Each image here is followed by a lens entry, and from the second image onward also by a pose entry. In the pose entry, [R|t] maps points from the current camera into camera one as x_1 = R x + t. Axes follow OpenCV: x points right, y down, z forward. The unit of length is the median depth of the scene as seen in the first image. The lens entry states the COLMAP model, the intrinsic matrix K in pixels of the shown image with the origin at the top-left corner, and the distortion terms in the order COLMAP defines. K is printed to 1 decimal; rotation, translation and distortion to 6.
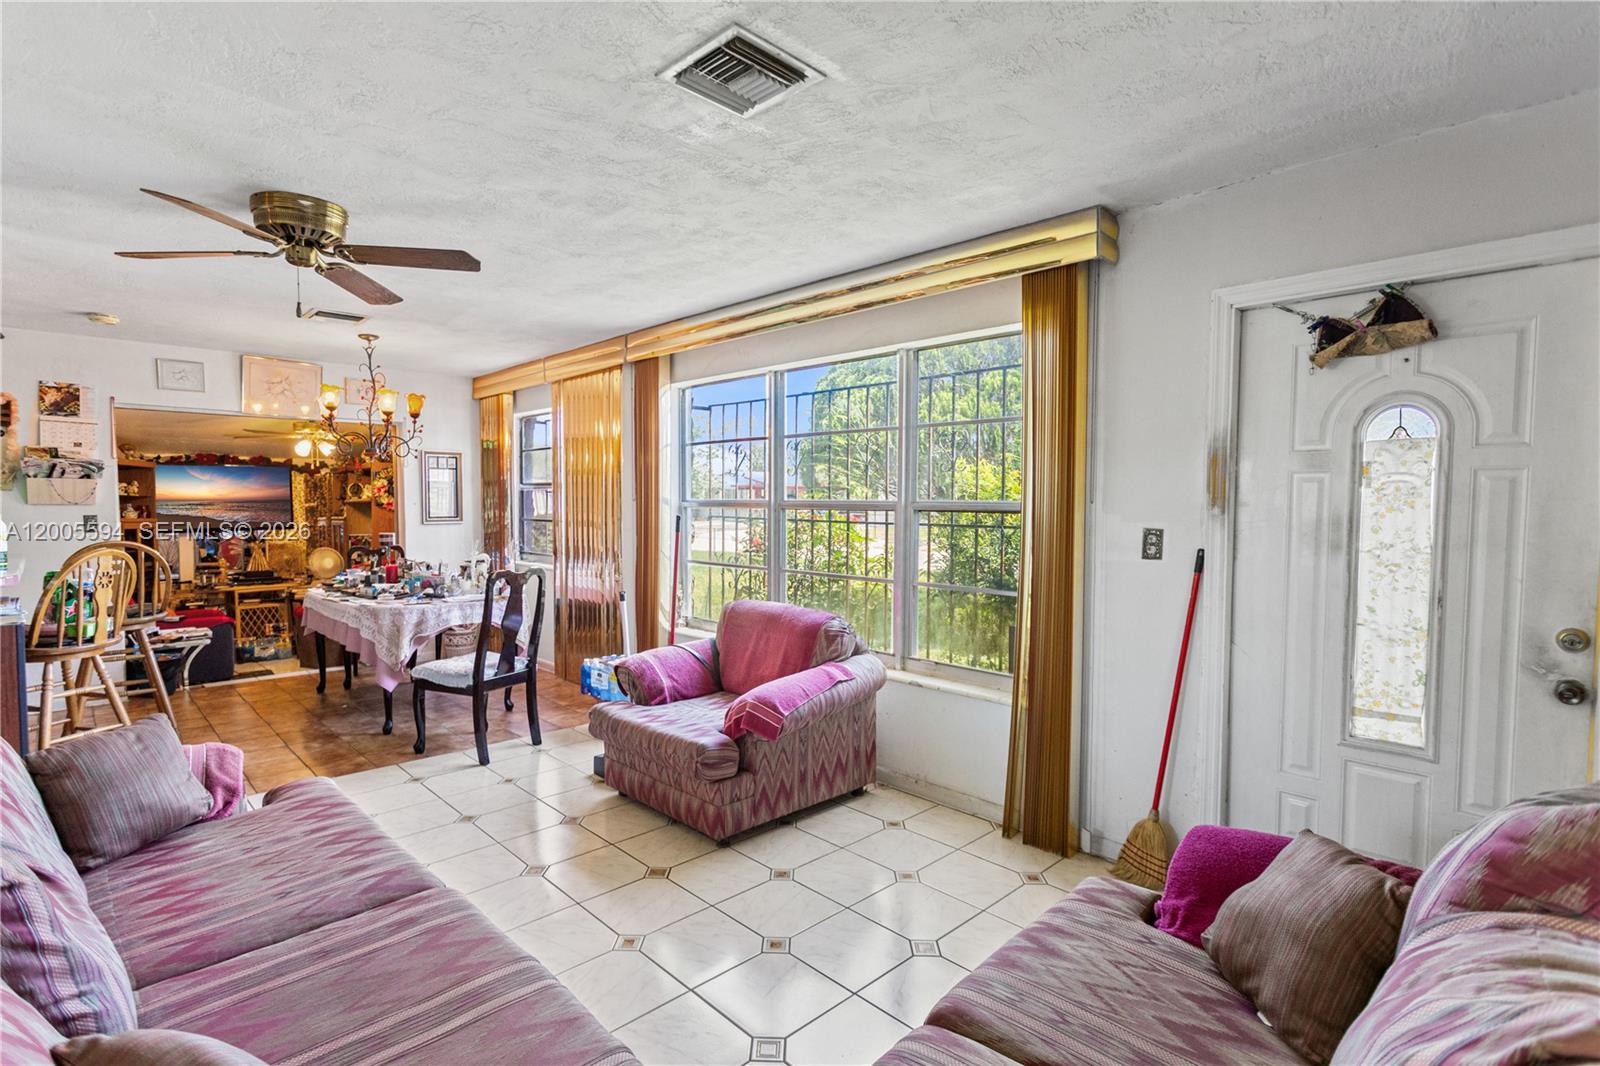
lens RADIAL K [[774.5, 0, 791.5], [0, 774.5, 534.8], [0, 0, 1]] dist [-0.002472, -0.000292]
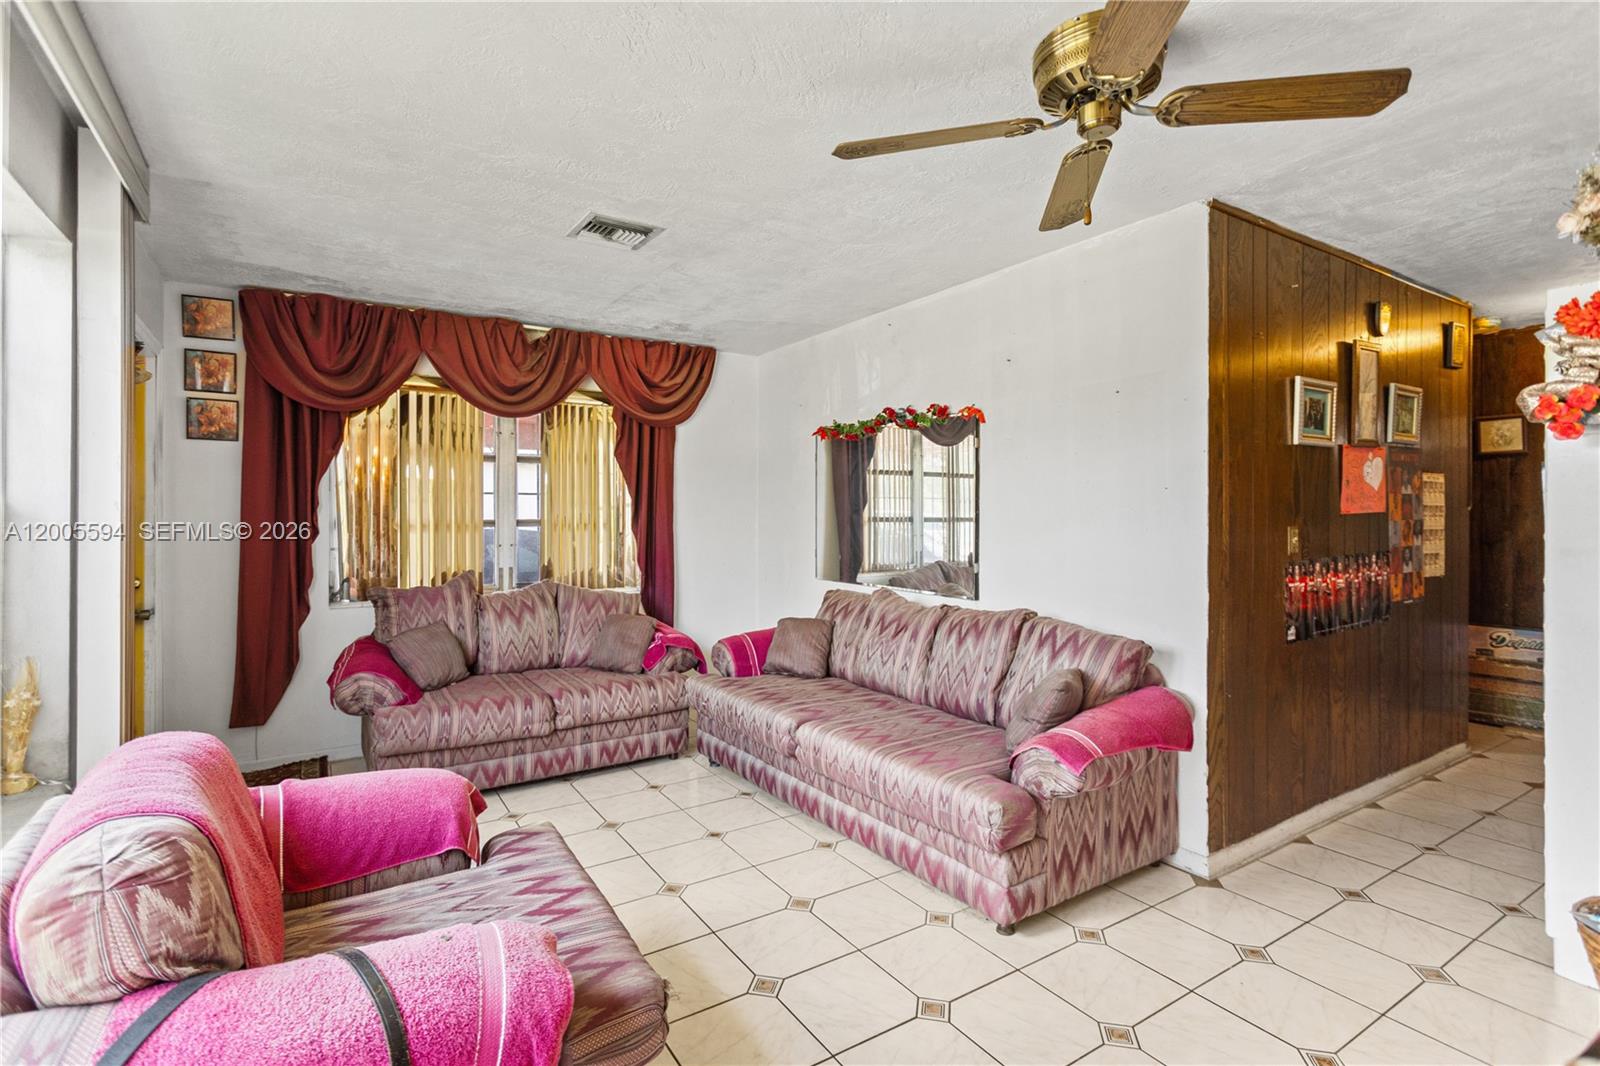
lens RADIAL K [[768.4, 0, 803.0], [0, 768.4, 509.2], [0, 0, 1]] dist [-0.000223, -0.000015]
pose [[-0.982445, 0.001951, 0.186540, -0.178887], [0.009143, 0.999247, 0.037702, -0.018707], [-0.186326, 0.038745, -0.981724, 0.606370]]
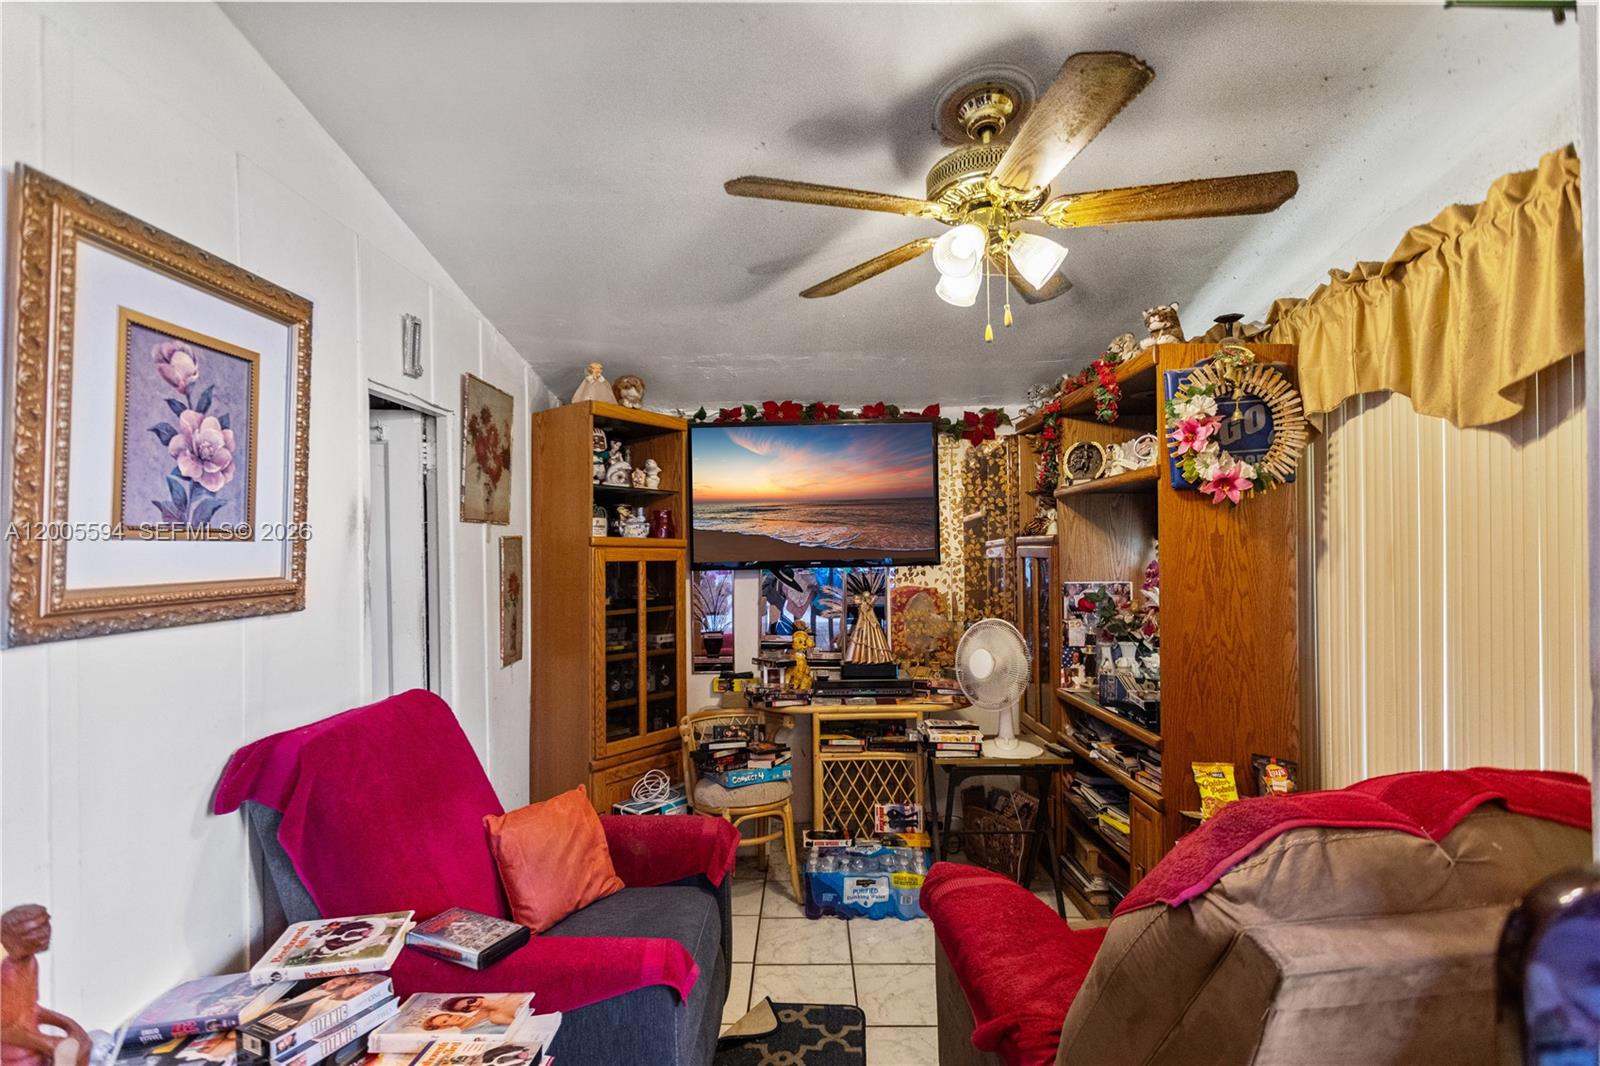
lens RADIAL K [[752.9, 0, 800.8], [0, 752.9, 548.1], [0, 0, 1]] dist [-0.000636, -0.000094]
pose [[0.718606, -0.004325, -0.695404, -0.444647], [-0.016557, 0.999591, -0.023326, -0.006199], [0.695220, 0.028276, 0.718240, 0.703251]]
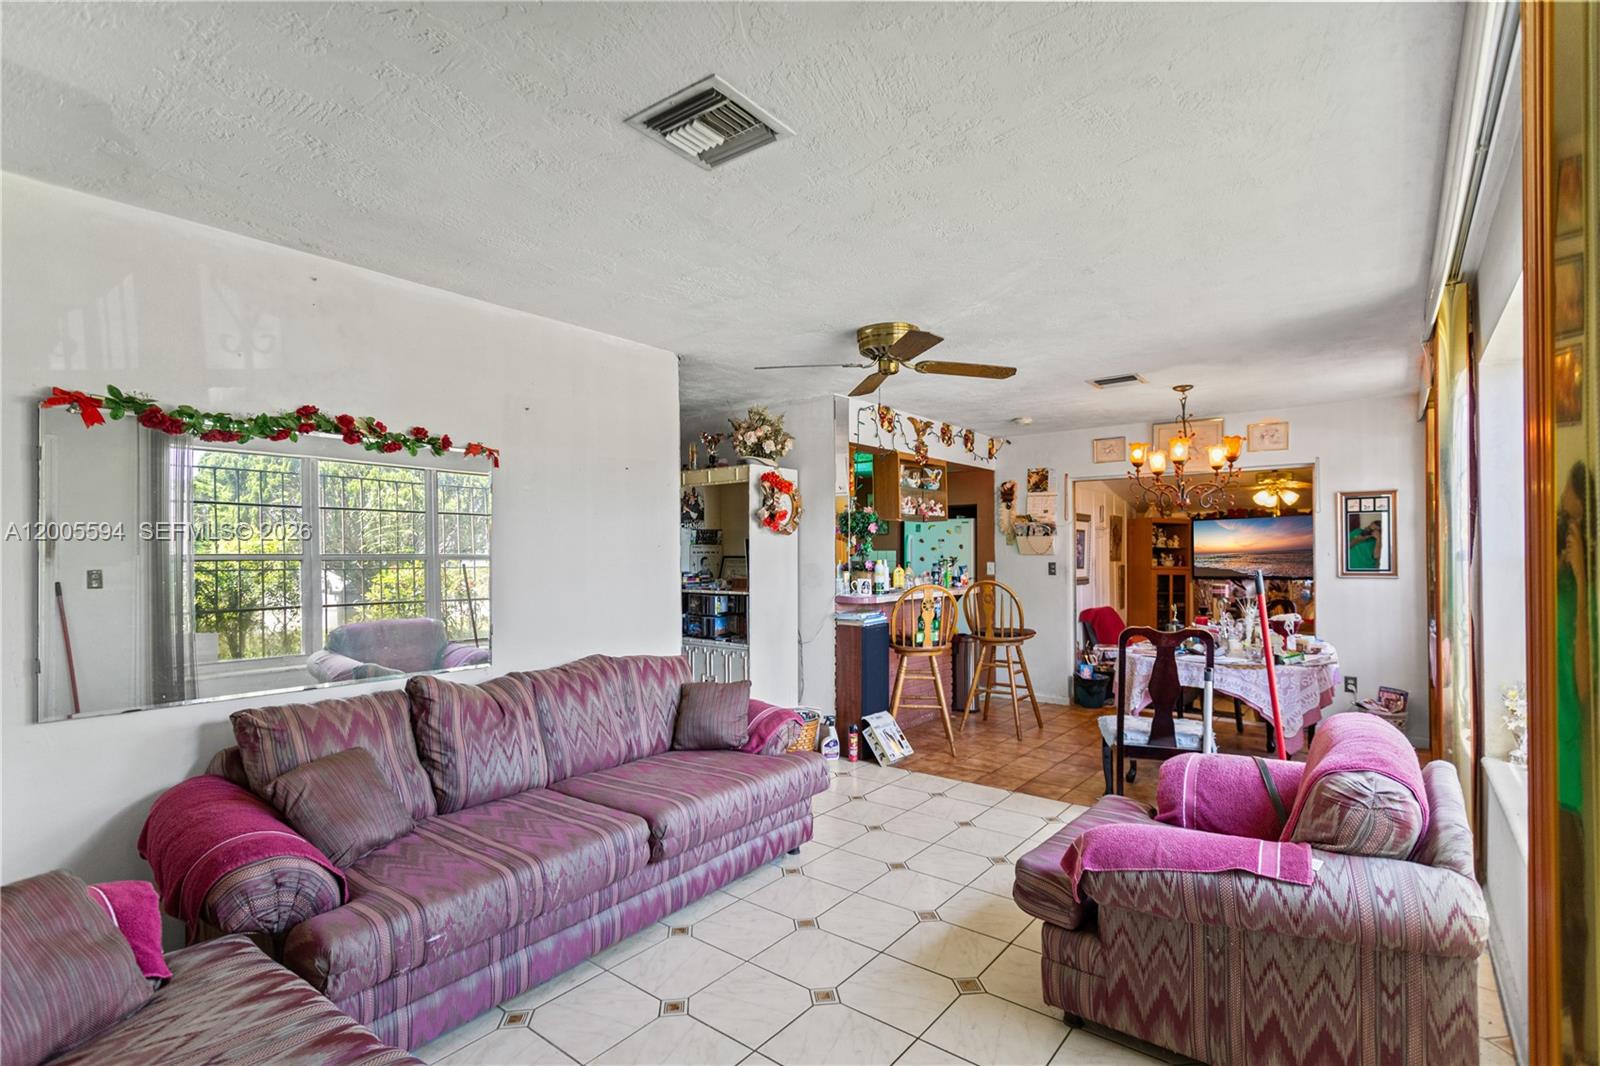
lens RADIAL K [[752.9, 0, 800.8], [0, 752.9, 548.1], [0, 0, 1]] dist [-0.000636, -0.000094]
pose [[0.143751, -0.009590, -0.989567, 0.222043], [-0.038521, 0.999141, -0.015279, -0.008751], [0.988864, 0.040315, 0.143259, 0.241568]]
